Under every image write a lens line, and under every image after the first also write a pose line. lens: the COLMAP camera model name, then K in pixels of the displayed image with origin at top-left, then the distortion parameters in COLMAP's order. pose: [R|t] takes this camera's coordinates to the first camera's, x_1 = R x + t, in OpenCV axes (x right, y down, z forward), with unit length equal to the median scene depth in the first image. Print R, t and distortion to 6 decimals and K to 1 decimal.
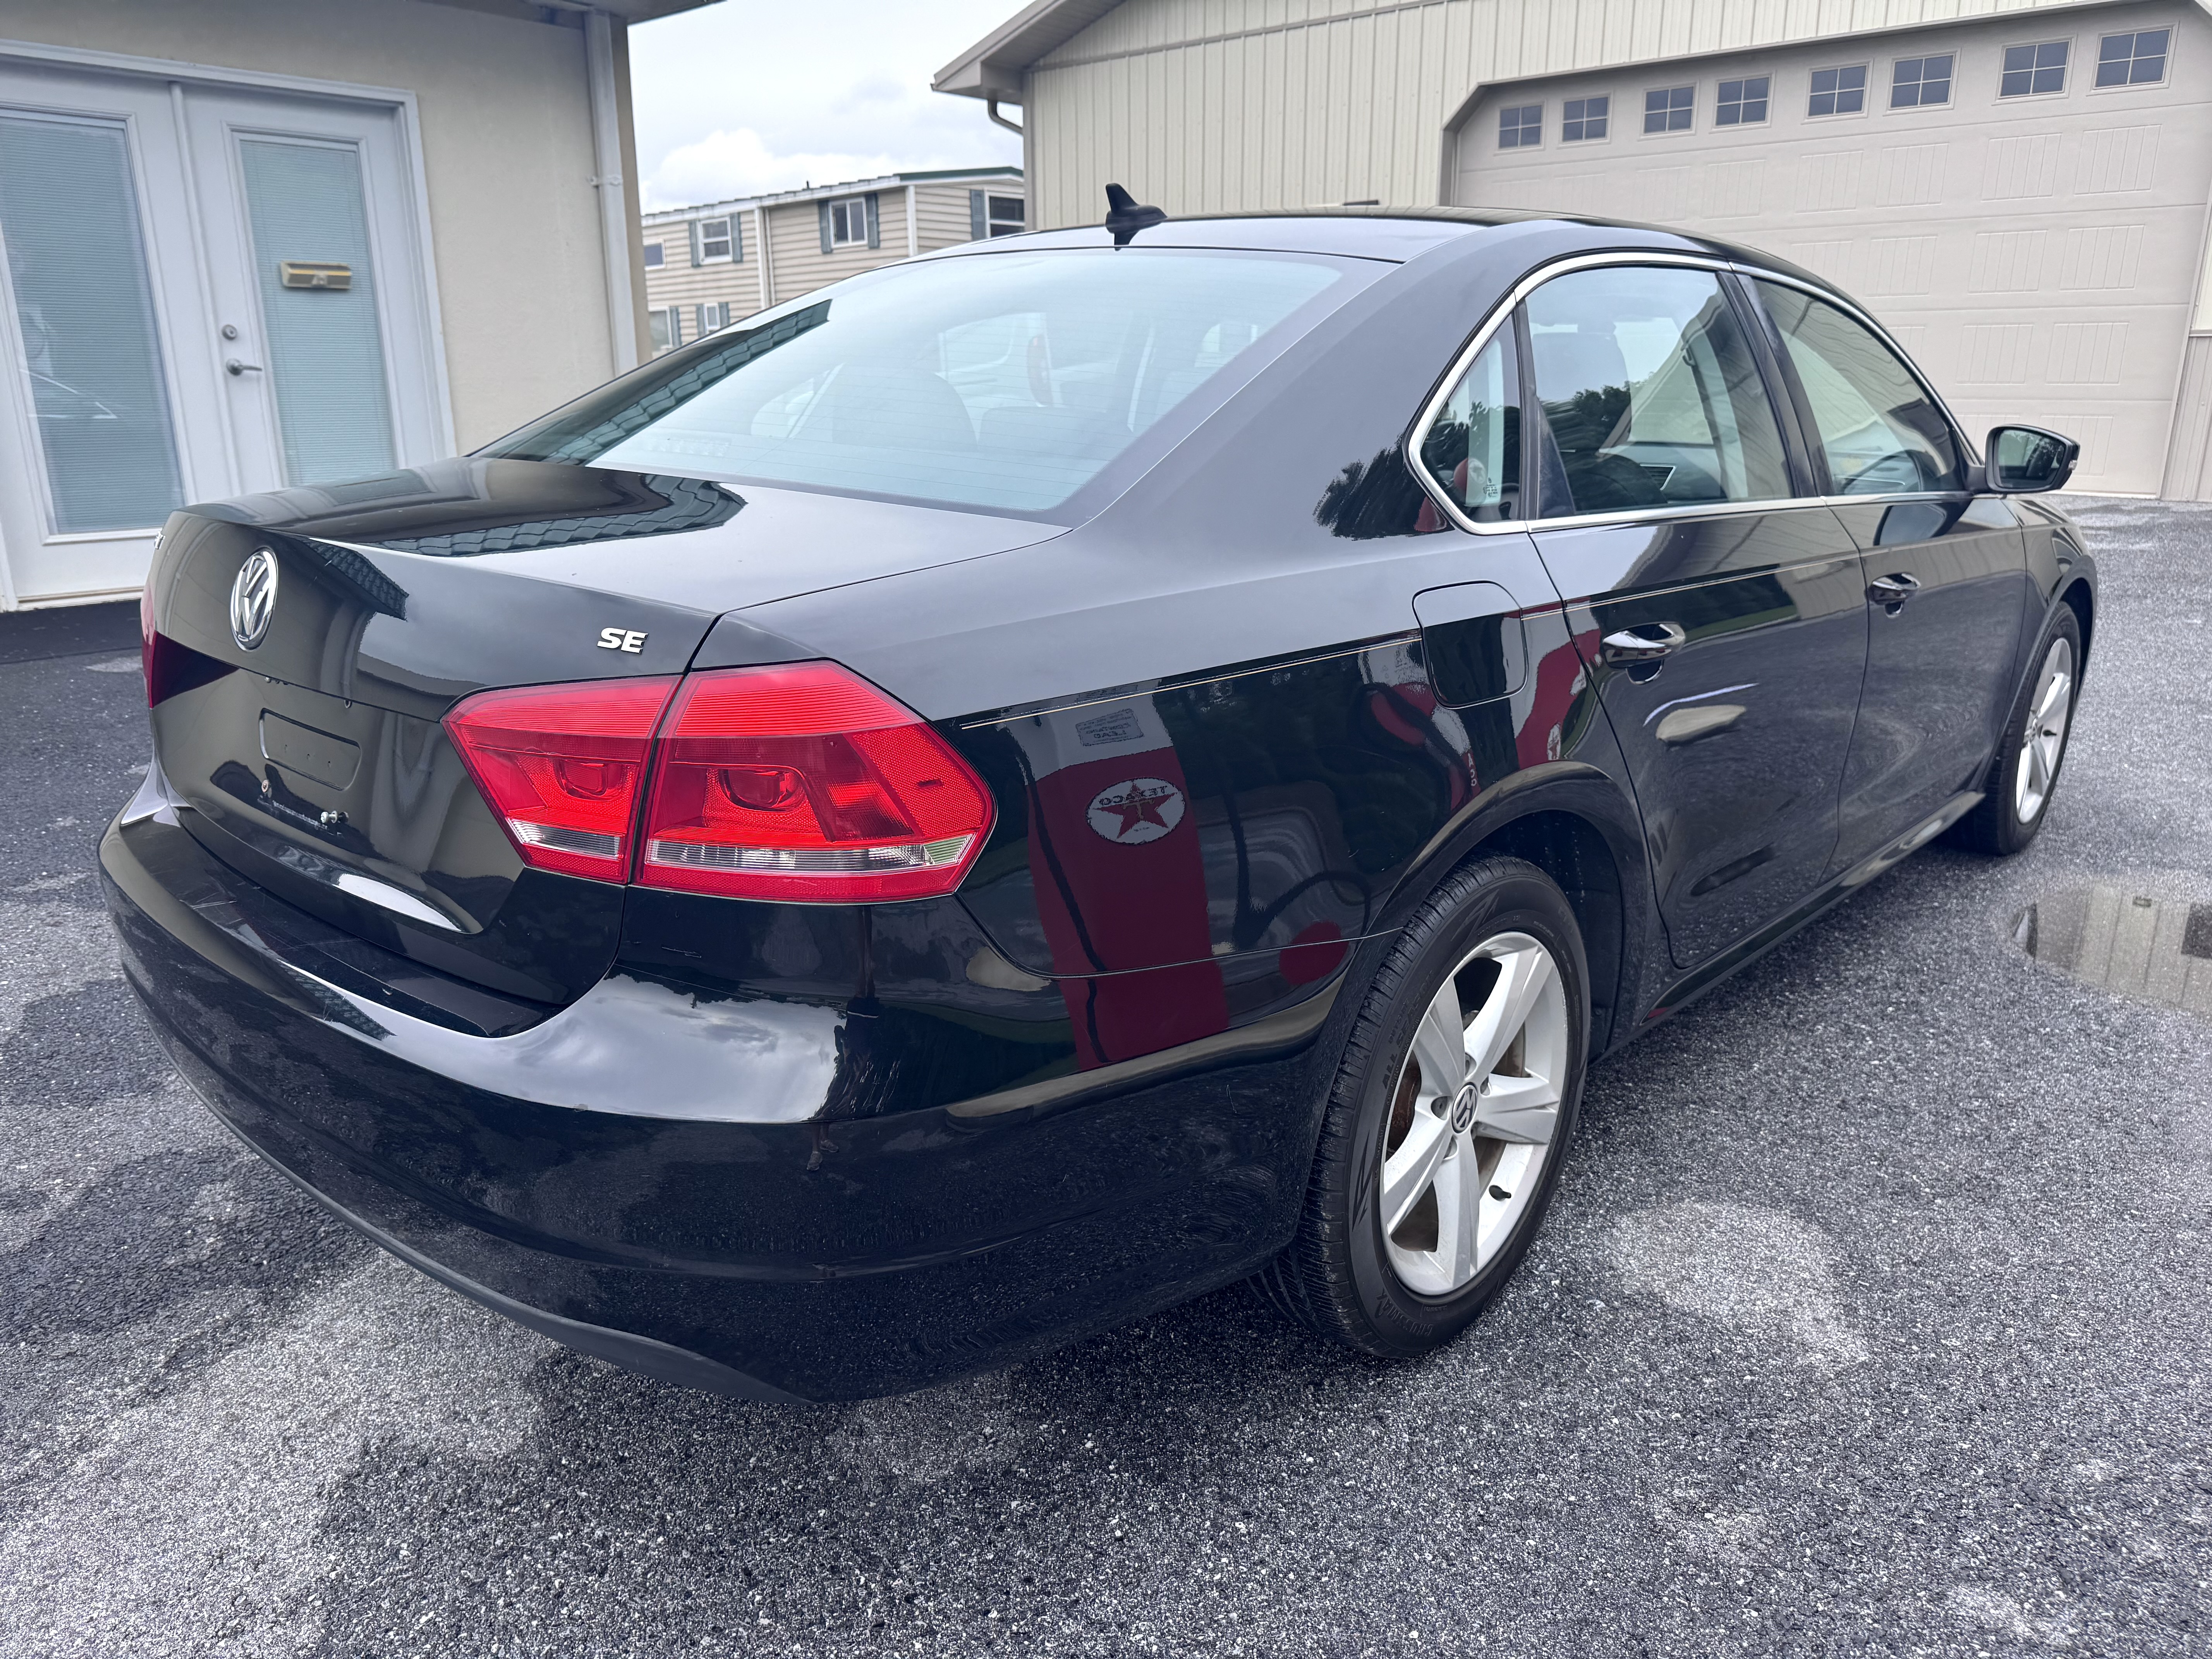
lens RADIAL K [[1568.2, 0, 1106.0], [0, 1568.2, 829.5], [0, 0, 1]] dist [0.003276, -0.008979]
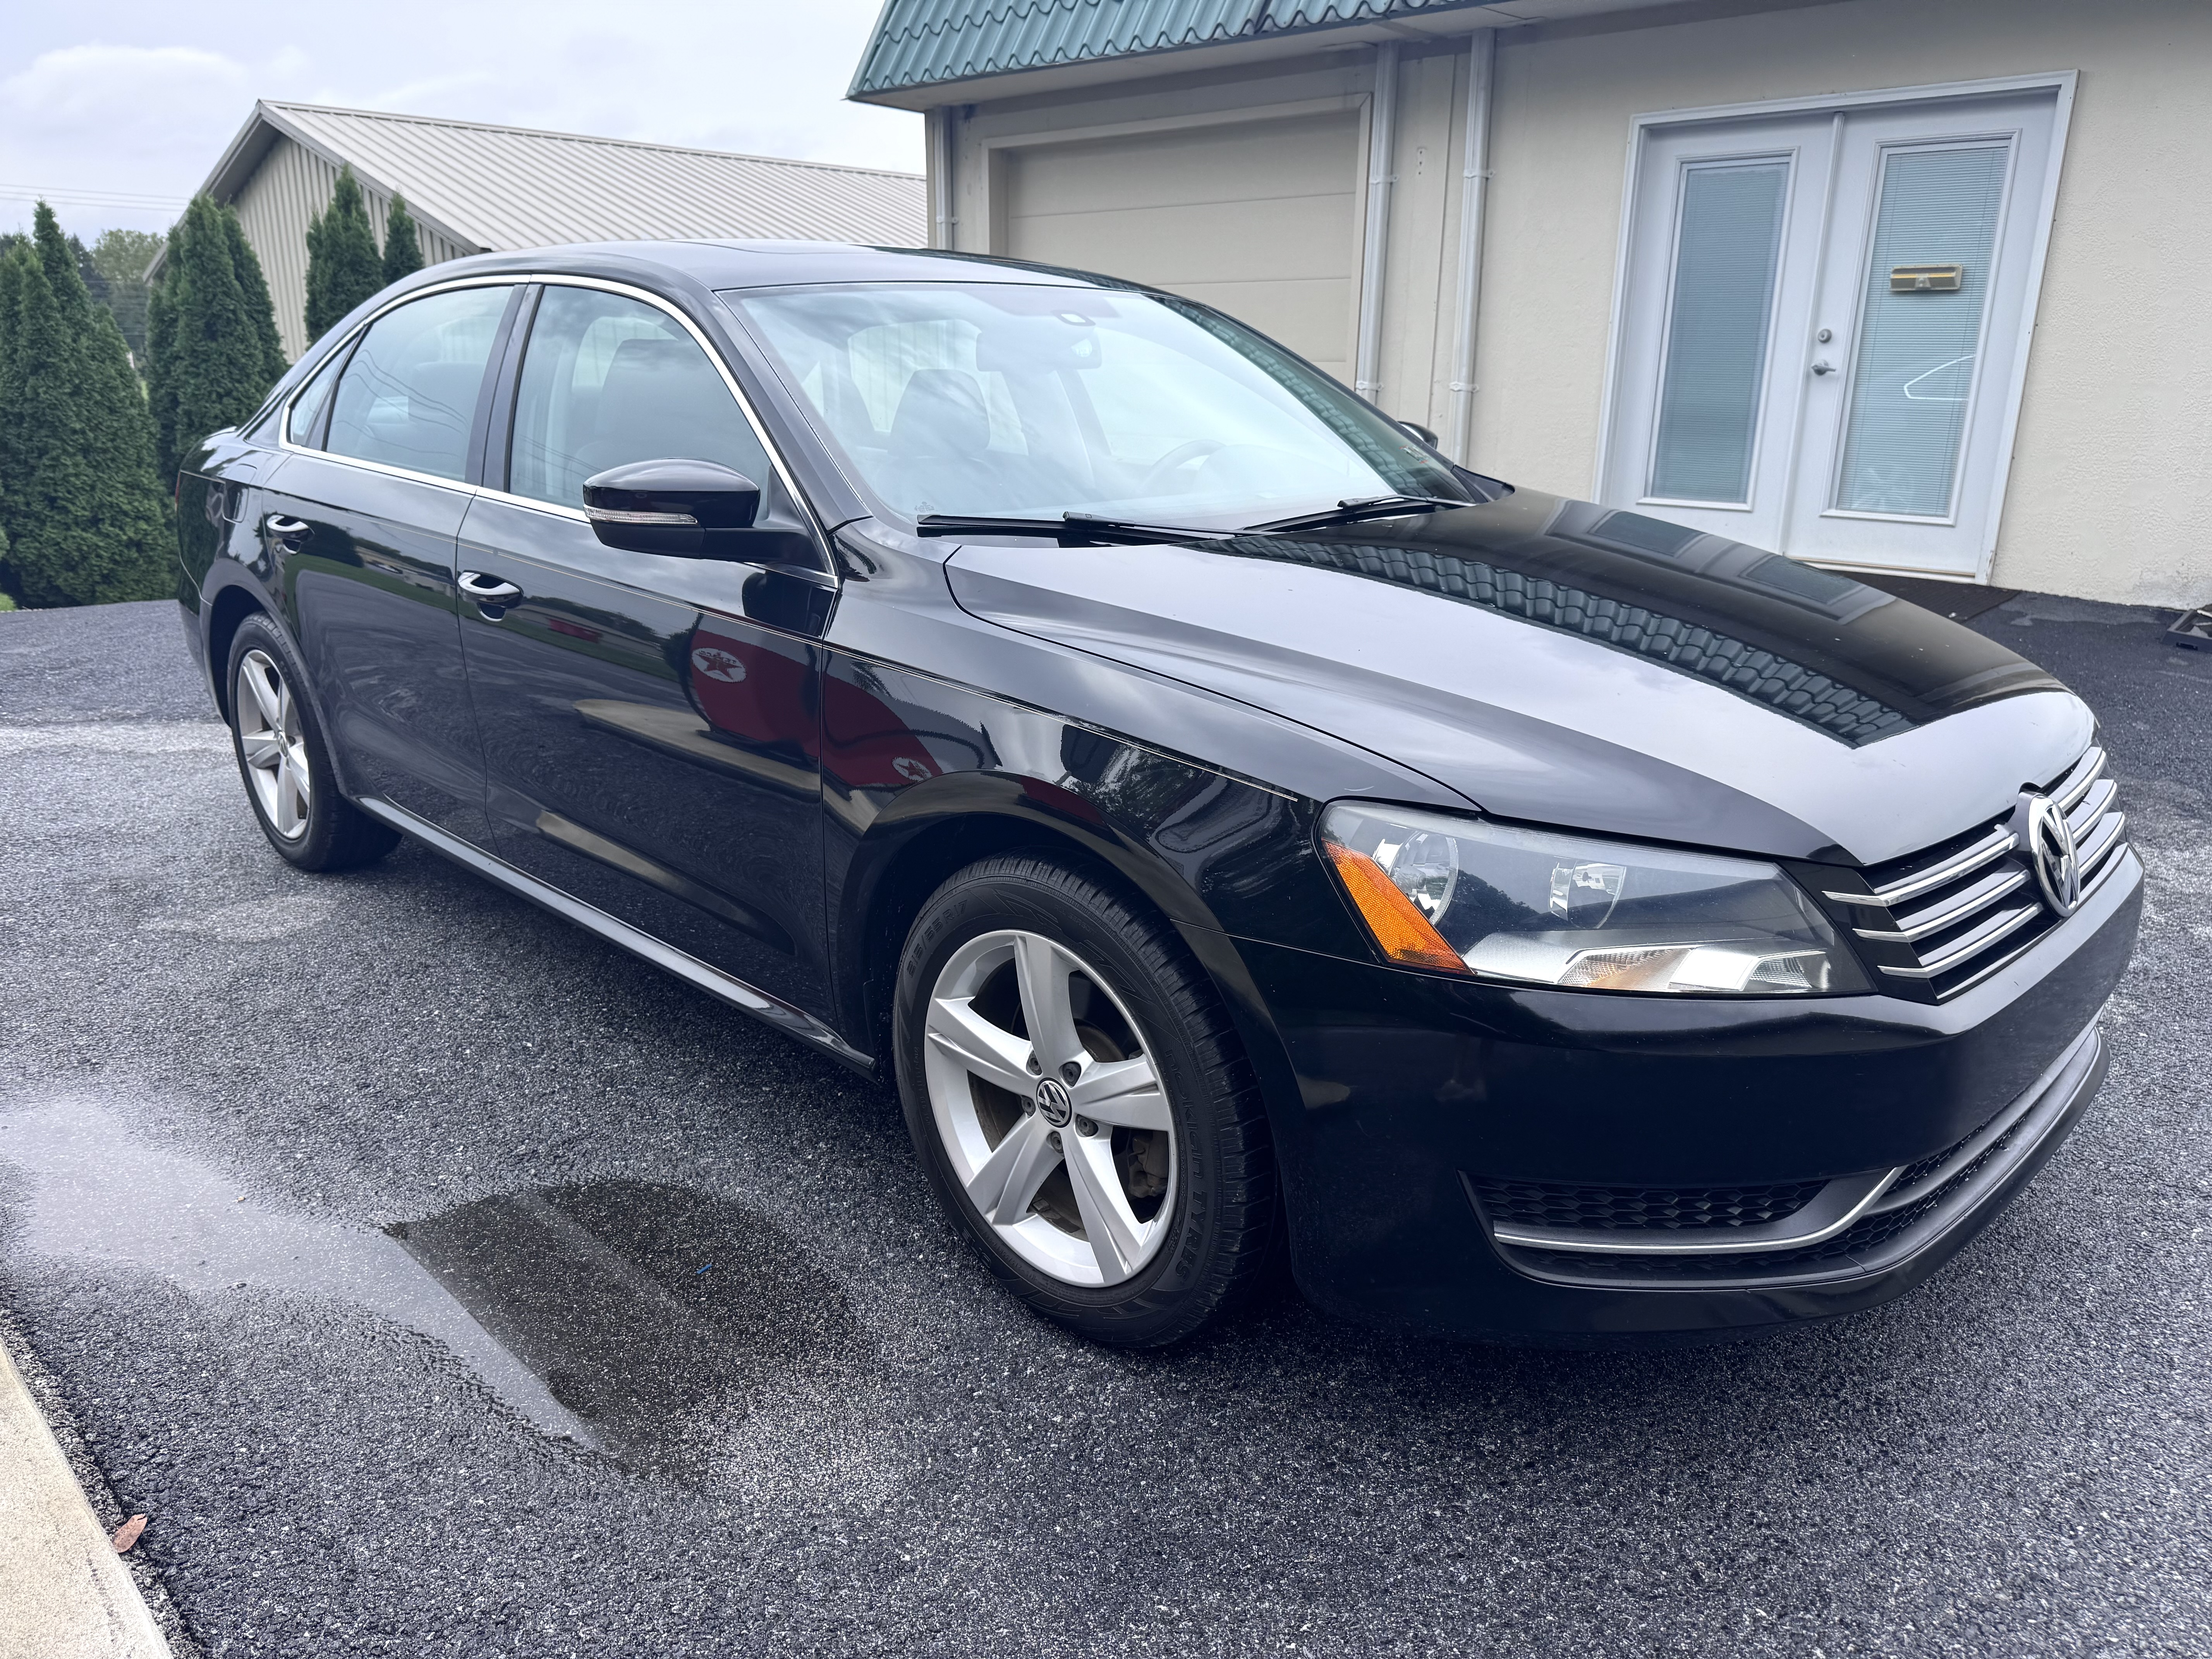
lens RADIAL K [[1568.2, 0, 1106.0], [0, 1568.2, 829.5], [0, 0, 1]] dist [0.003276, -0.008979]
pose [[-0.039068, 0.285229, -0.957663, 0.617370], [-0.293483, 0.912850, 0.283855, -0.167416], [0.955166, 0.292147, 0.048047, 0.572632]]
